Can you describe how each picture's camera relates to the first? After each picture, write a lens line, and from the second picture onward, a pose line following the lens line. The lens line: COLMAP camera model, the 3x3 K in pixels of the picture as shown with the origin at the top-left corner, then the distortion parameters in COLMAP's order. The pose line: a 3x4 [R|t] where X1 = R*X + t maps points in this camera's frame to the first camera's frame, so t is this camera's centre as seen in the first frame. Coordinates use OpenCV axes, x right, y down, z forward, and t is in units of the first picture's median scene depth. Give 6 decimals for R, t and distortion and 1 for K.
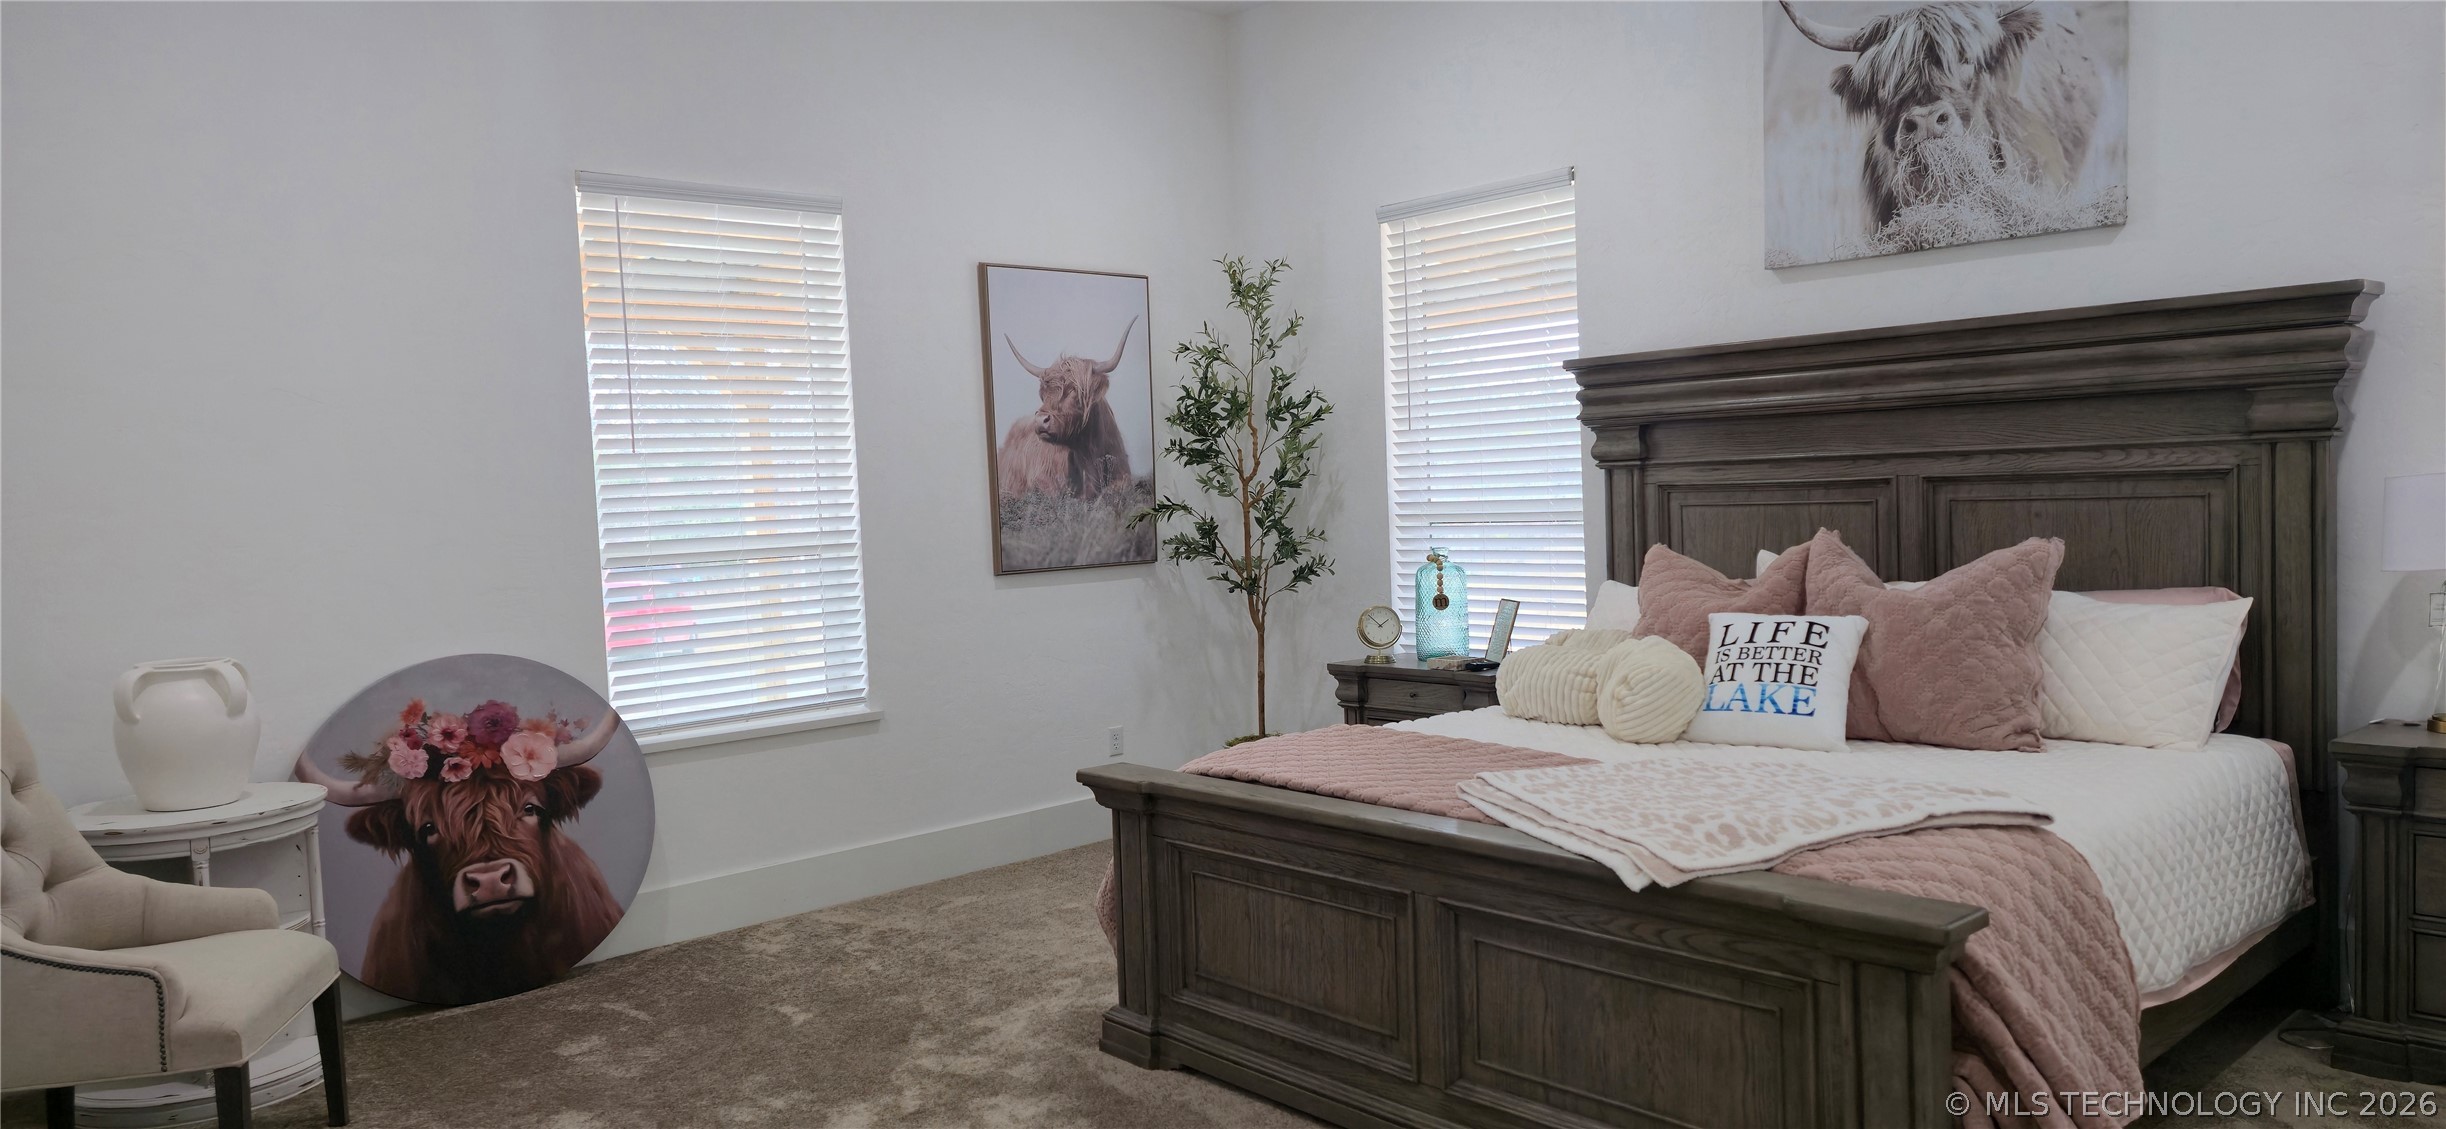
lens RADIAL K [[1595.5, 0, 1294.3], [0, 1595.5, 552.2], [0, 0, 1]] dist [0.052678, -0.054973]
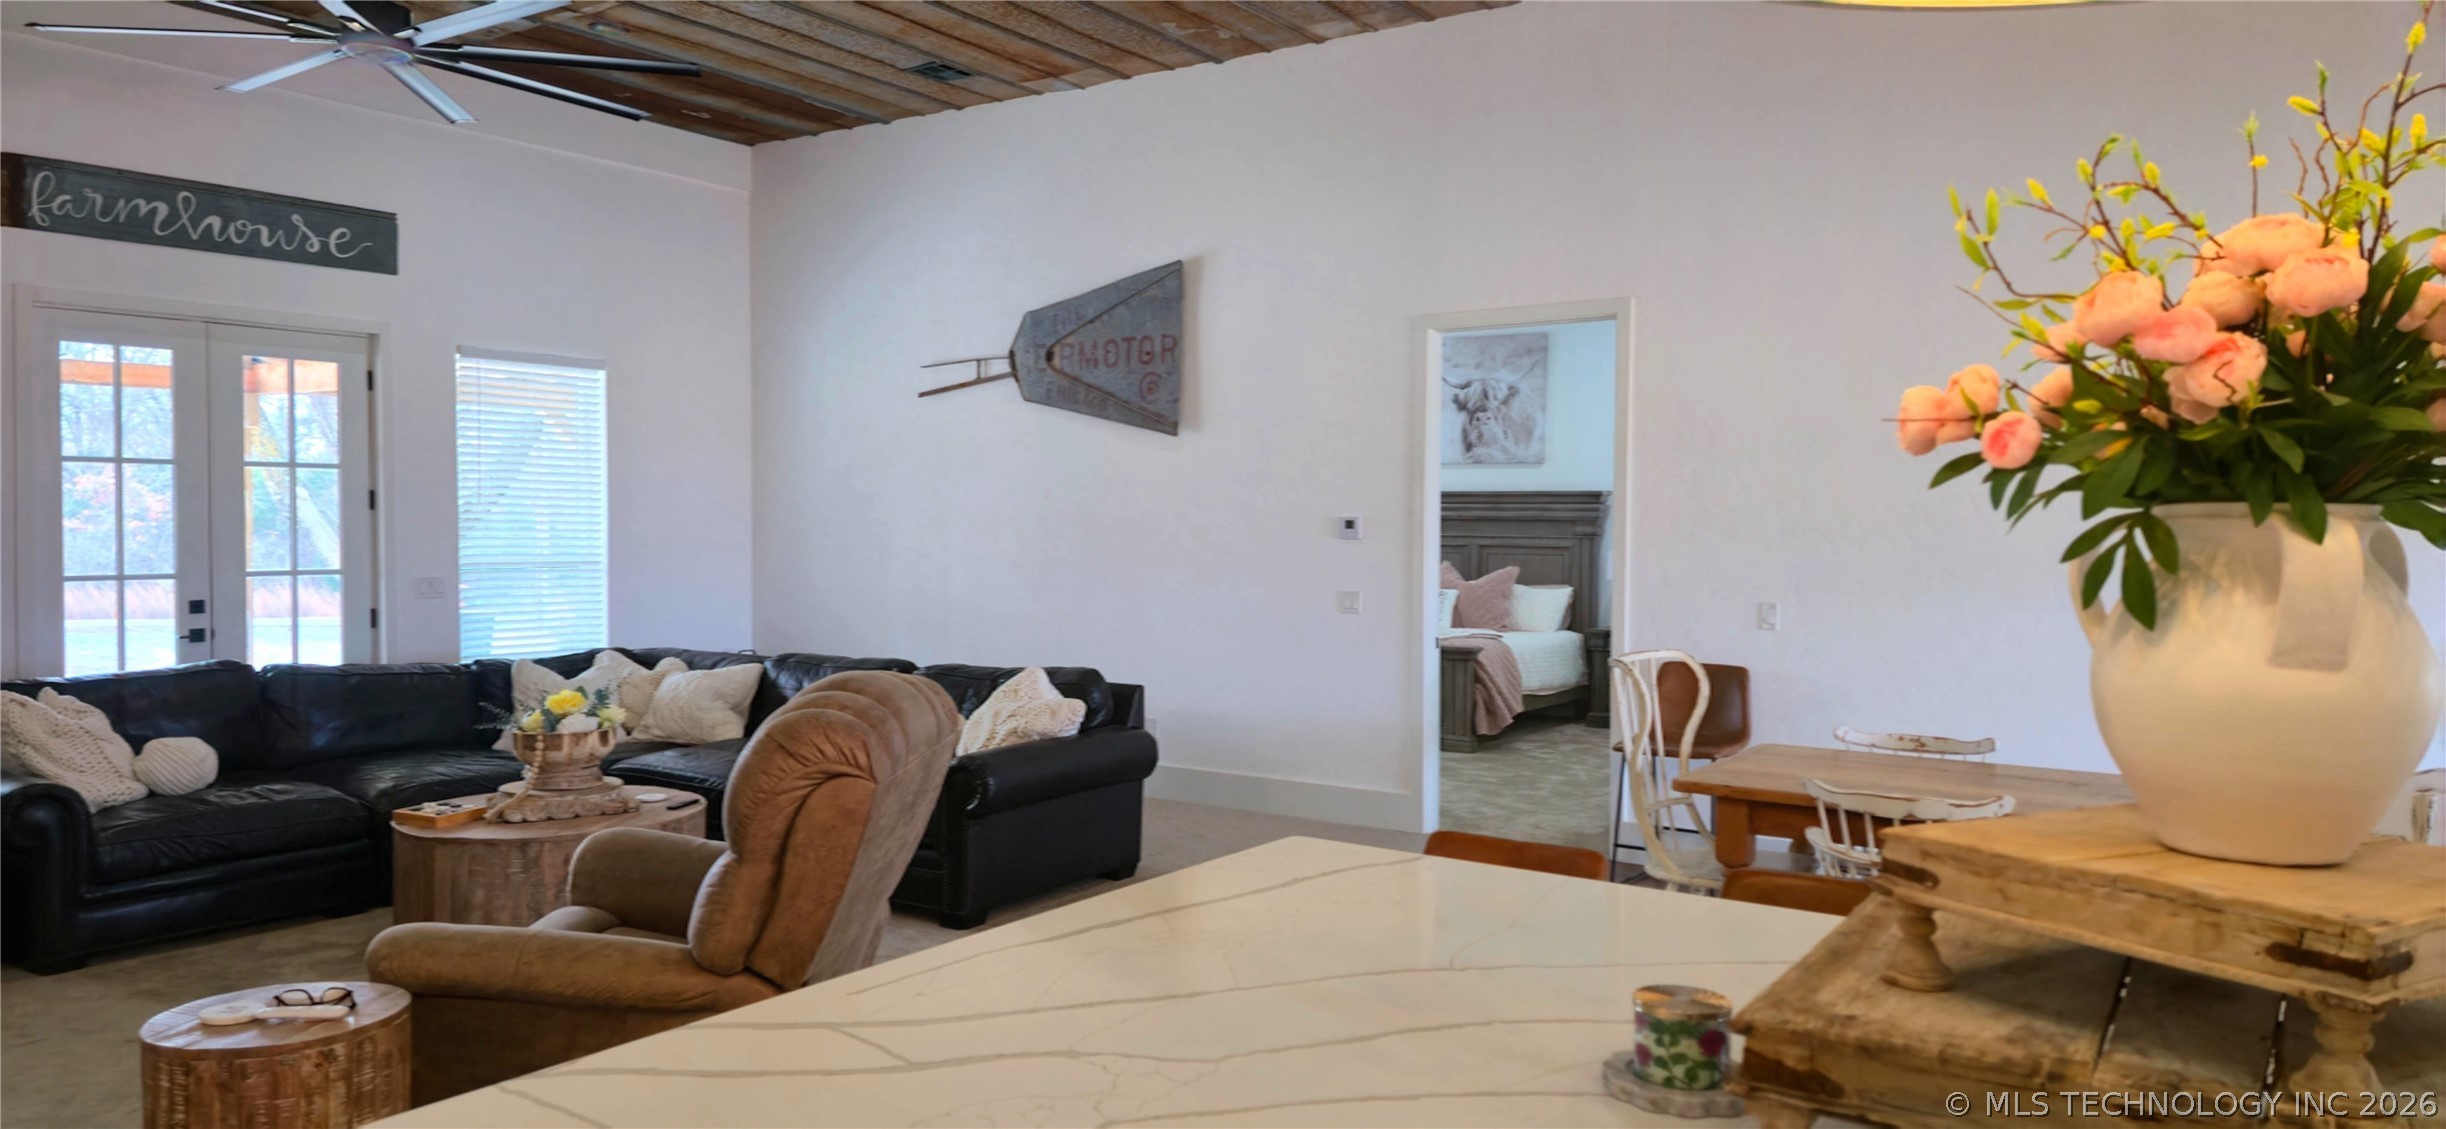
lens RADIAL K [[1595.5, 0, 1294.3], [0, 1595.5, 552.2], [0, 0, 1]] dist [0.052678, -0.054973]
pose [[0.970505, 0.041146, 0.237546, -0.589810], [-0.034691, 0.998908, -0.031294, 0.065669], [-0.238574, 0.022130, 0.970872, -1.650278]]
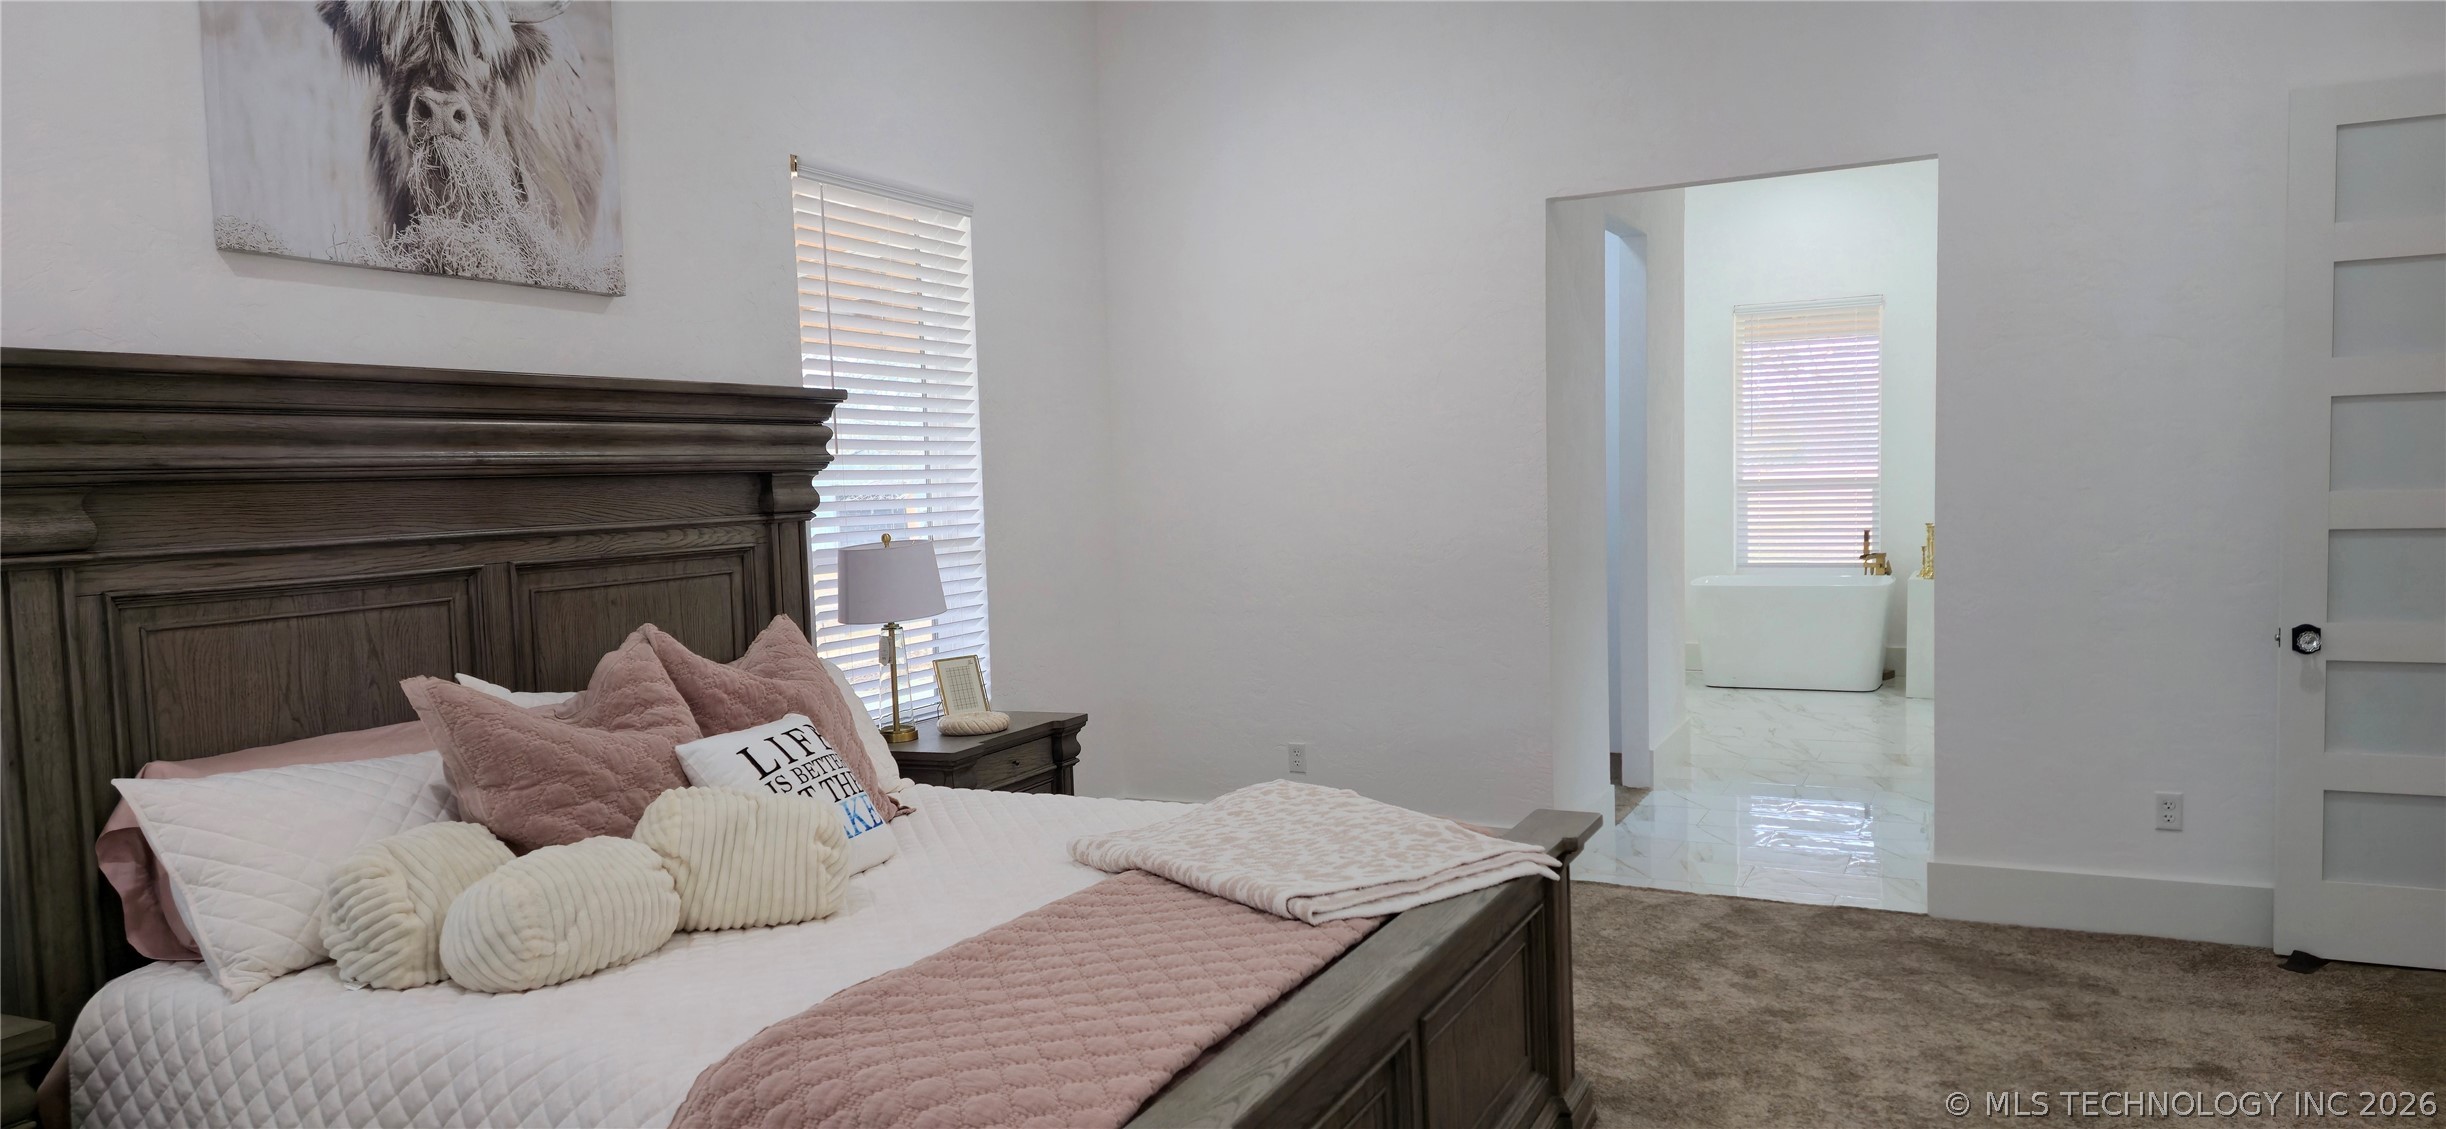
lens RADIAL K [[1592.1, 0, 1223.0], [0, 1592.1, 564.5], [0, 0, 1]] dist [0.085979, -0.060211]
pose [[-0.315333, -0.006423, 0.948959, -0.483014], [0.088332, 0.995437, 0.036090, -0.045093], [-0.944861, 0.095203, -0.313327, 0.925624]]
